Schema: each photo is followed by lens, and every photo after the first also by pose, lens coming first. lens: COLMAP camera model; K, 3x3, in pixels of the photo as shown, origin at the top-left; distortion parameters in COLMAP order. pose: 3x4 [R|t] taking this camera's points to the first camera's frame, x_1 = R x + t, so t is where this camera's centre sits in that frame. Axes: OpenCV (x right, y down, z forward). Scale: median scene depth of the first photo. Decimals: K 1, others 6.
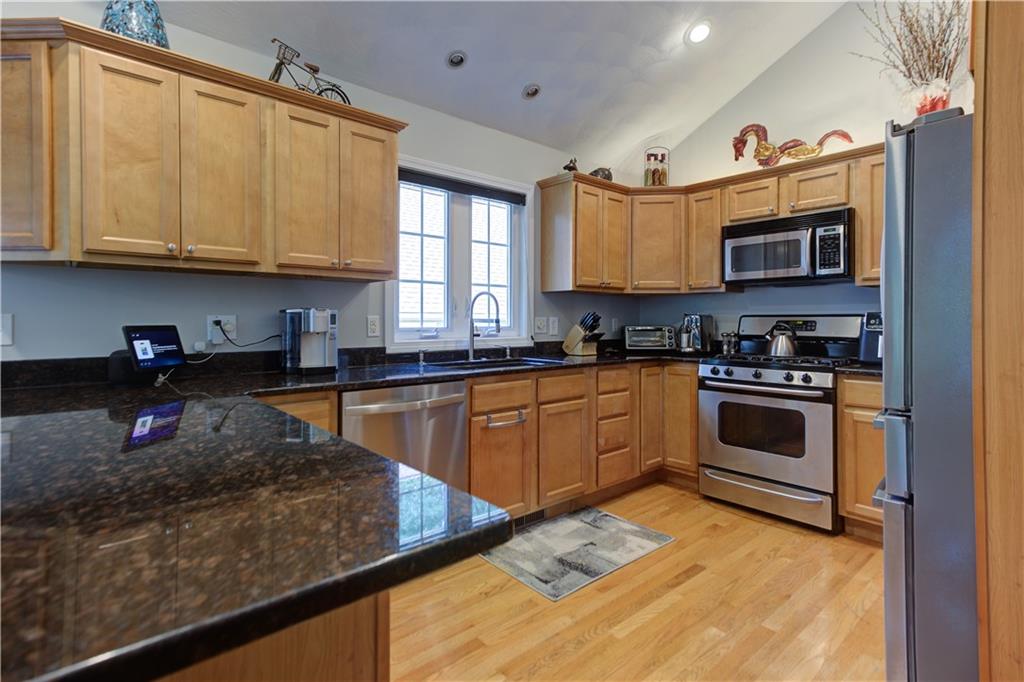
lens RADIAL K [[501.4, 0, 508.0], [0, 501.4, 320.8], [0, 0, 1]] dist [0.015554, 0.000585]
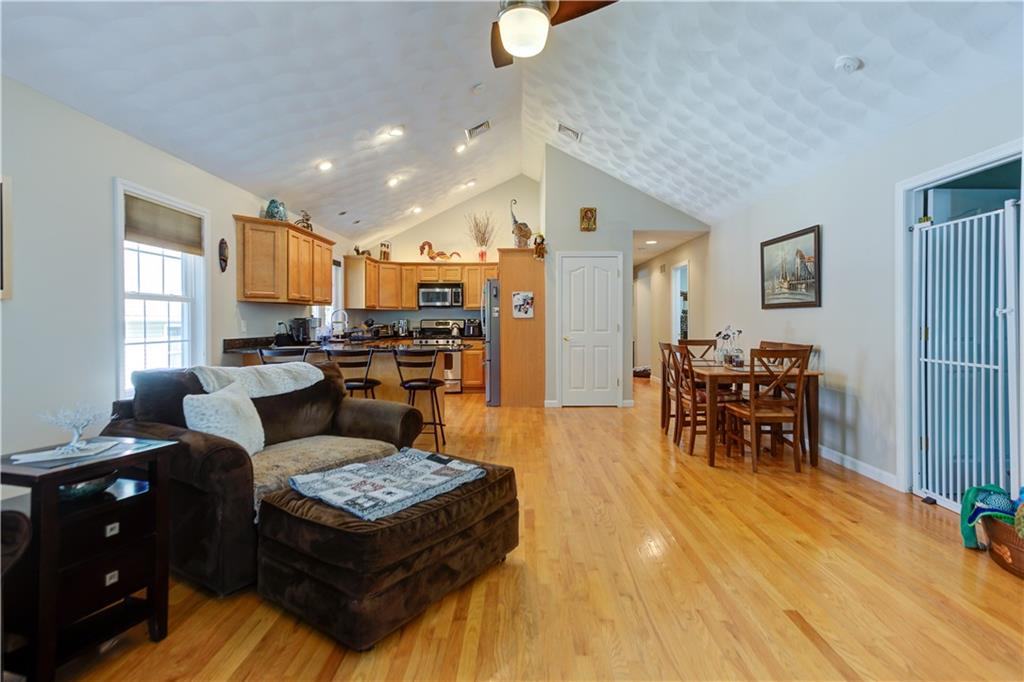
lens RADIAL K [[498.6, 0, 528.6], [0, 498.6, 323.5], [0, 0, 1]] dist [0.017847, 0.000757]
pose [[0.640281, -0.005043, 0.768124, -1.126284], [0.002413, 0.999987, 0.004554, -0.002832], [-0.768137, -0.001062, 0.640285, -0.986614]]
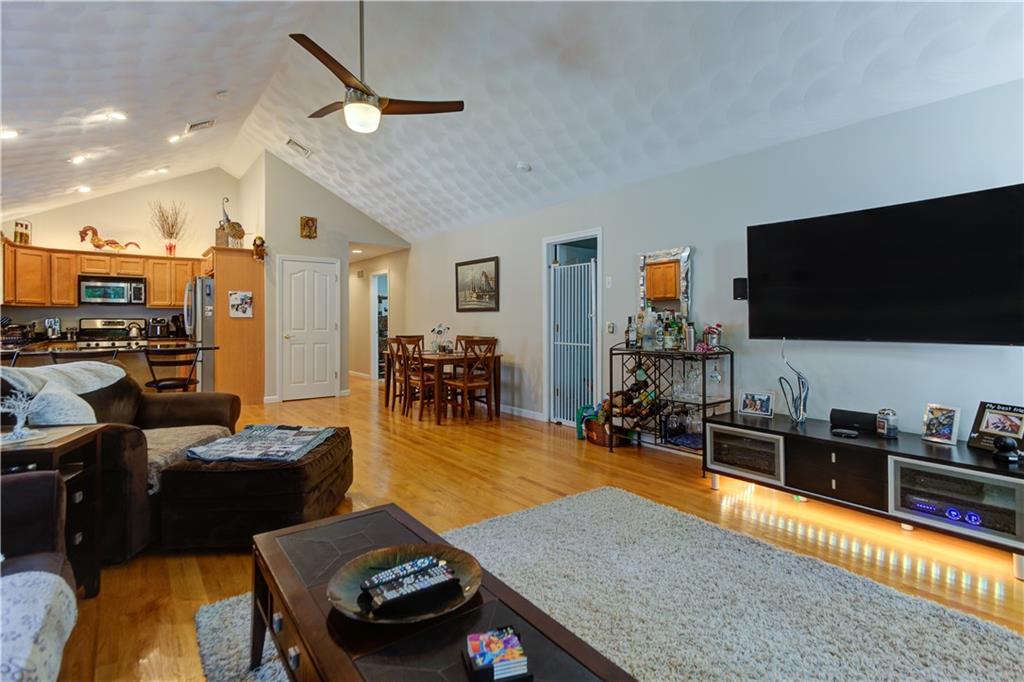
lens RADIAL K [[491.7, 0, 509.1], [0, 491.7, 322.4], [0, 0, 1]] dist [0.017972, 0.000547]
pose [[0.054221, -0.003360, 0.998523, -1.556440], [0.000829, 0.999994, 0.003320, -0.001268], [-0.998529, 0.000648, 0.054223, -0.878441]]
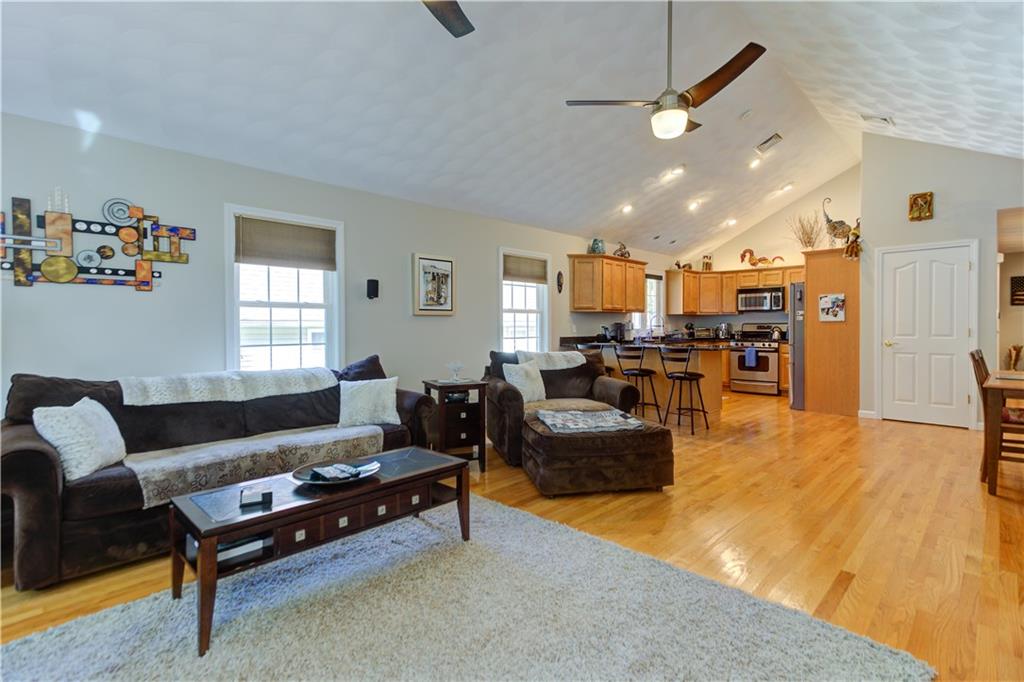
lens RADIAL K [[490.9, 0, 509.4], [0, 490.9, 332.9], [0, 0, 1]] dist [0.002996, 0.000418]
pose [[0.996761, -0.004445, 0.080298, -0.987261], [0.003383, 0.999905, 0.013351, -0.001163], [-0.080349, -0.013036, 0.996682, -1.490186]]
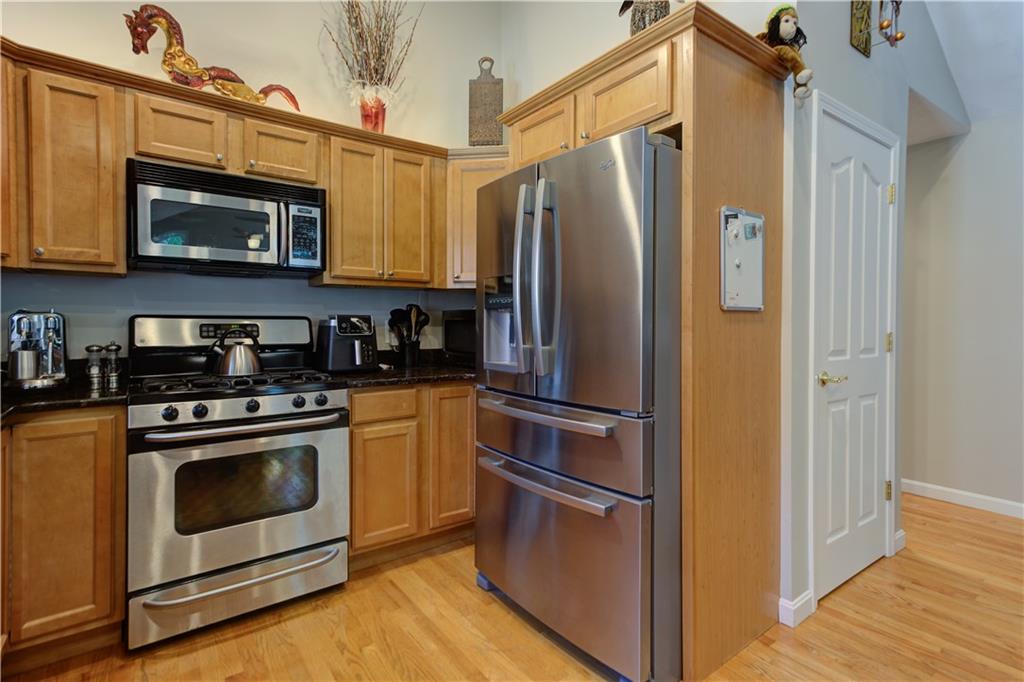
lens RADIAL K [[504.9, 0, 525.6], [0, 504.9, 327.1], [0, 0, 1]] dist [0.015910, 0.000110]
pose [[0.063693, -0.007456, 0.997942, -0.127977], [-0.000493, 0.999972, 0.007502, -0.001599], [-0.997969, -0.000970, 0.063688, 0.542111]]
